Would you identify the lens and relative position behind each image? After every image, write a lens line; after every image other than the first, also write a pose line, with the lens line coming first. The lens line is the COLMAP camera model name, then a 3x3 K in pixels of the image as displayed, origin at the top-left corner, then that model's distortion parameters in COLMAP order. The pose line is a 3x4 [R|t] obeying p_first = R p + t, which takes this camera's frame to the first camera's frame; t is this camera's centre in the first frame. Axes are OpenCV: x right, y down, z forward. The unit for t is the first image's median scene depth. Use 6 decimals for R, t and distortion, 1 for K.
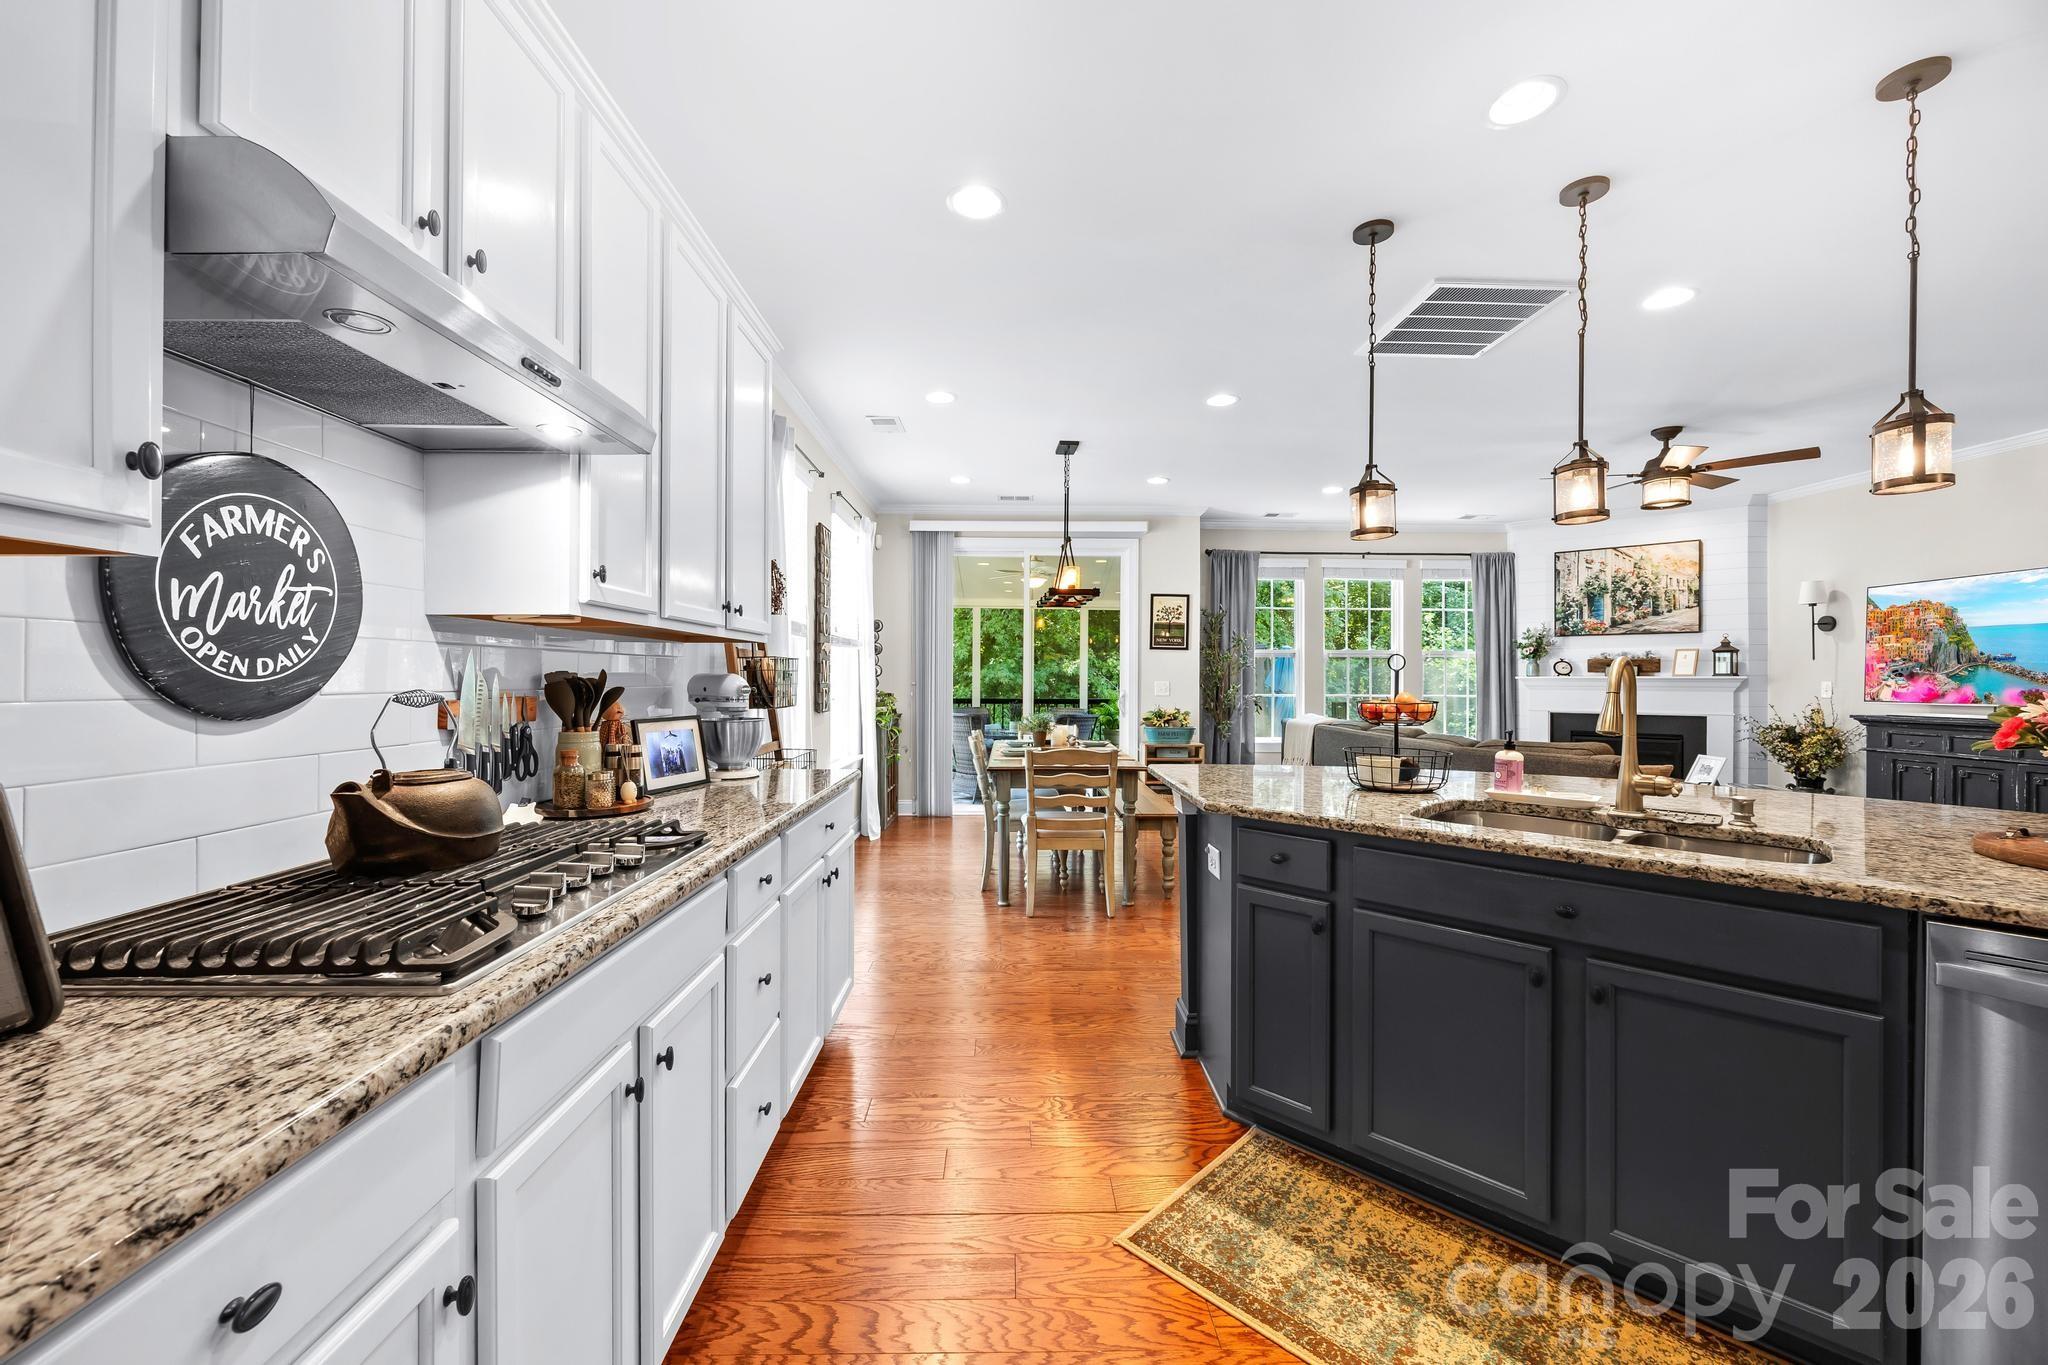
lens RADIAL K [[791.7, 0, 1022.7], [0, 791.7, 679.1], [0, 0, 1]] dist [0.000288, 0.000024]
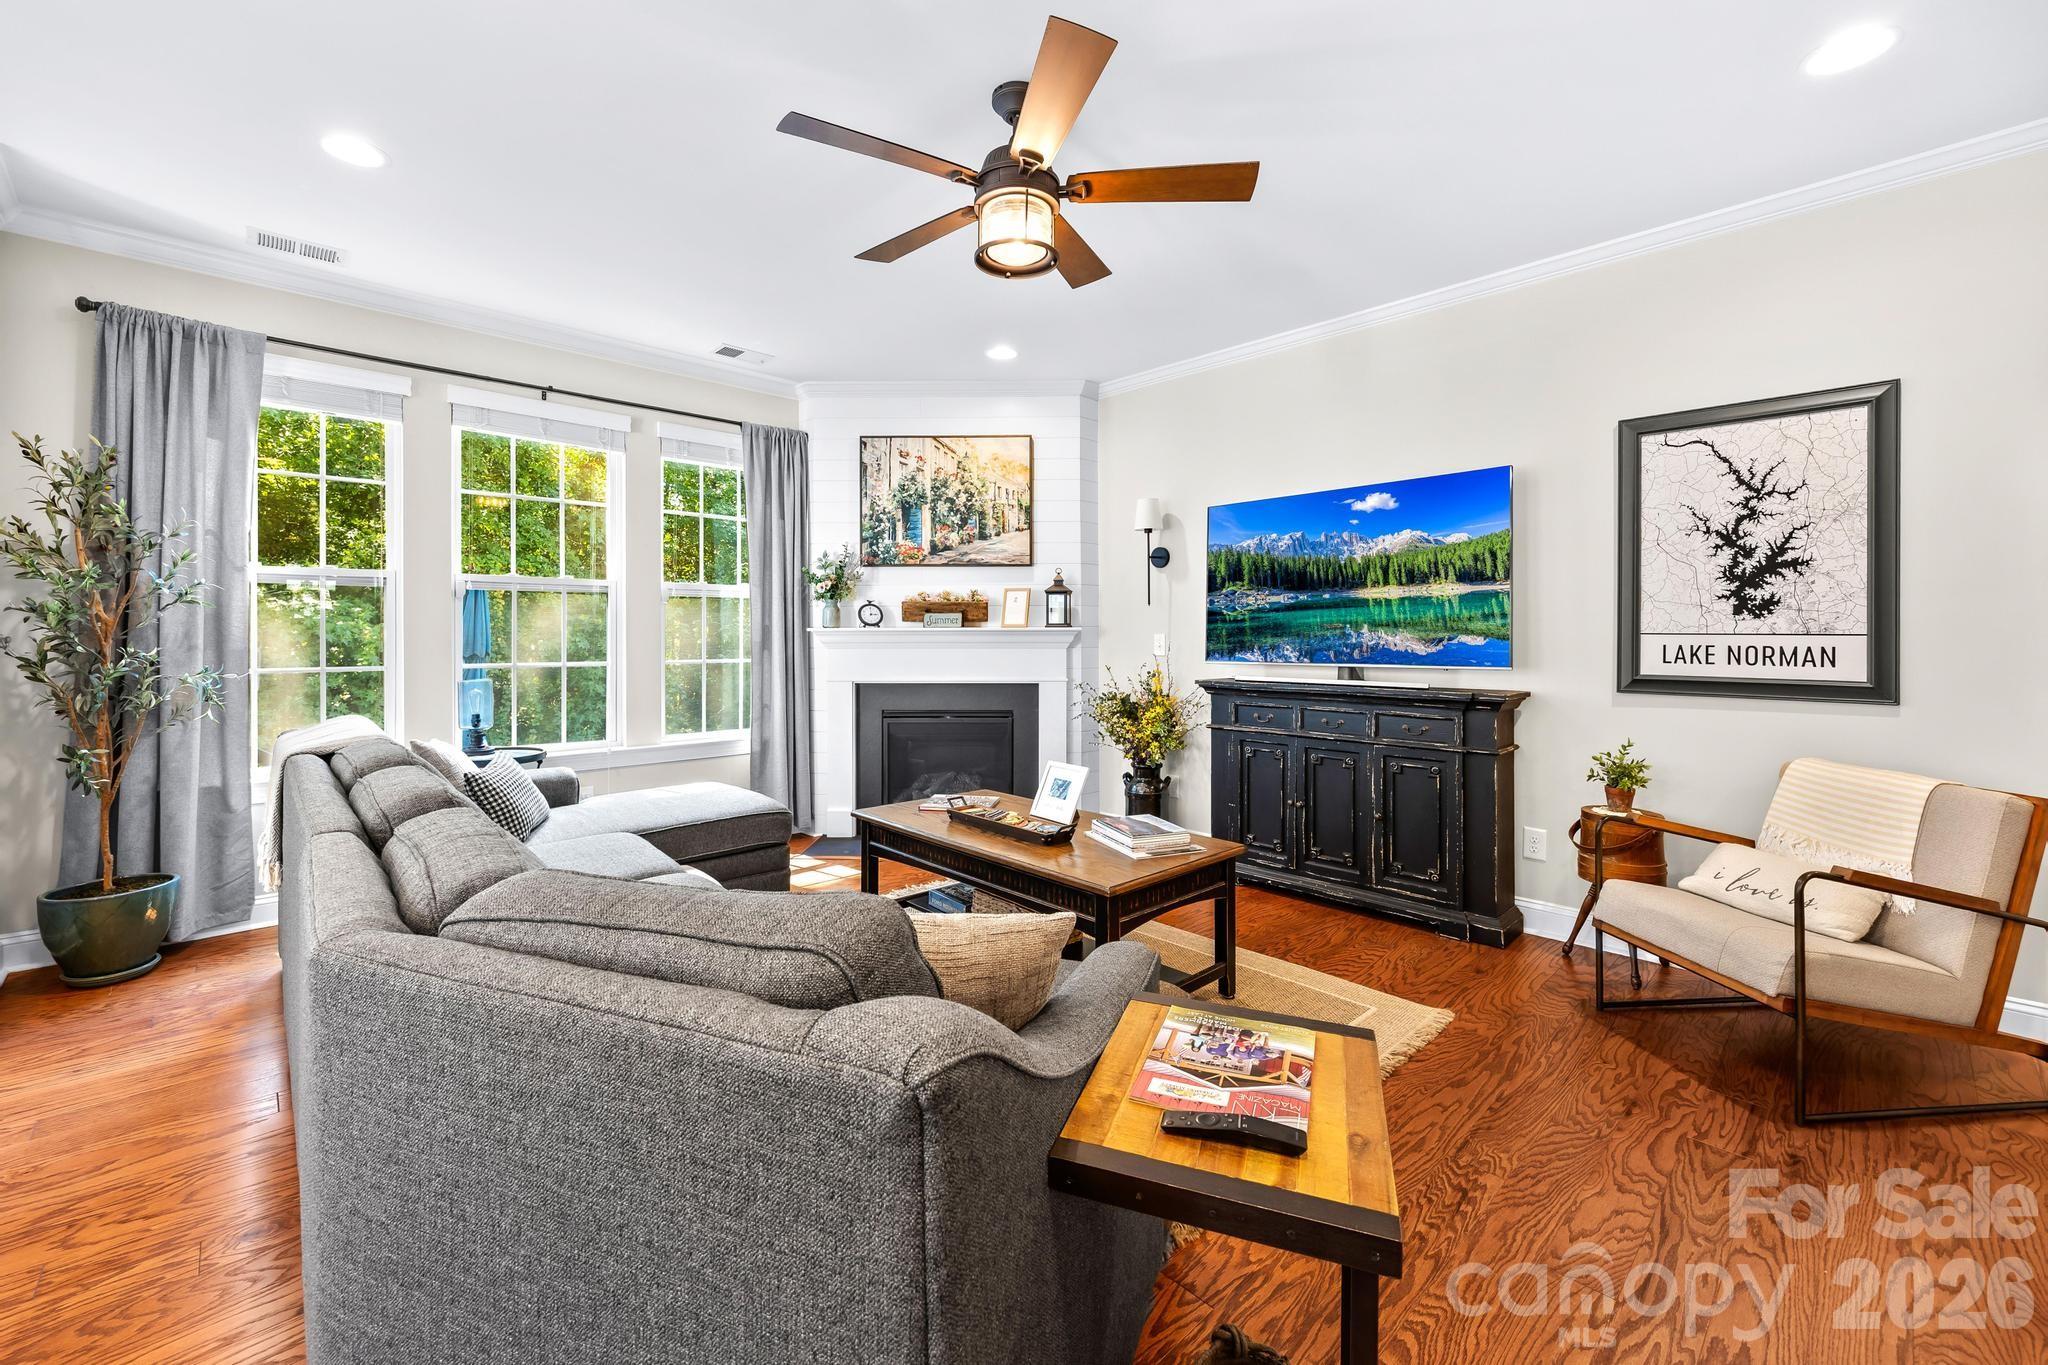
lens RADIAL K [[832.7, 0, 1016.6], [0, 832.7, 634.6], [0, 0, 1]] dist [-0.007215, -0.000054]
pose [[0.743011, -0.004628, 0.669263, 0.332250], [0.003068, 0.999989, 0.003509, 0.000268], [-0.669272, -0.000554, 0.743017, 0.436829]]
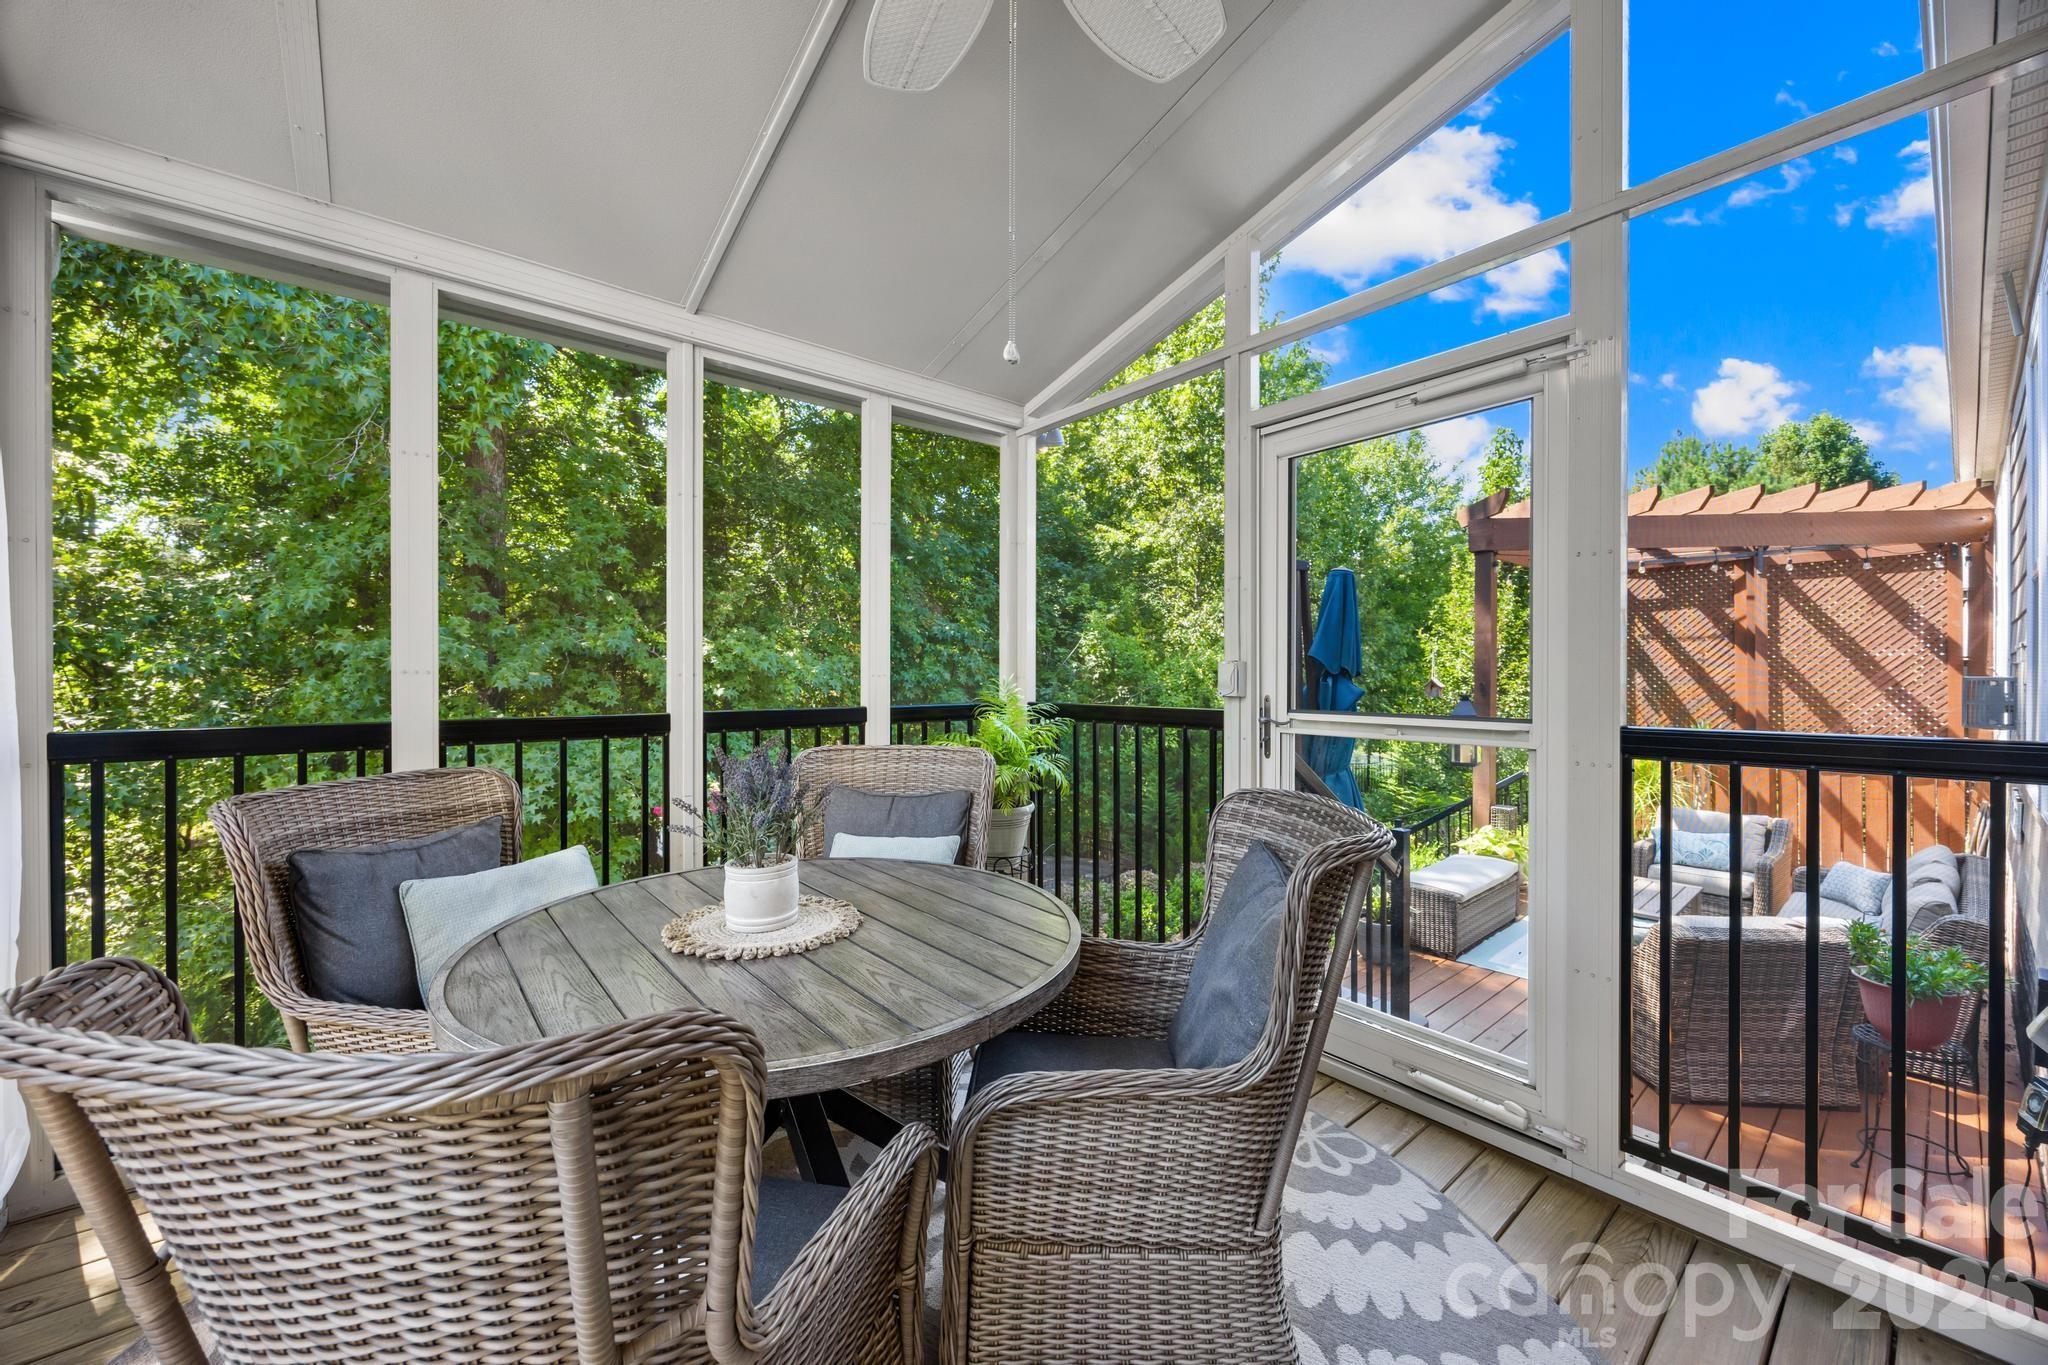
lens RADIAL K [[803.2, 0, 1066.1], [0, 803.2, 680.4], [0, 0, 1]] dist [-0.001282, -0.000004]
pose [[0.772223, -0.011822, 0.635241, -0.093628], [0.005204, 0.999911, 0.012282, 0.018002], [-0.635330, -0.006179, 0.772216, 1.143321]]
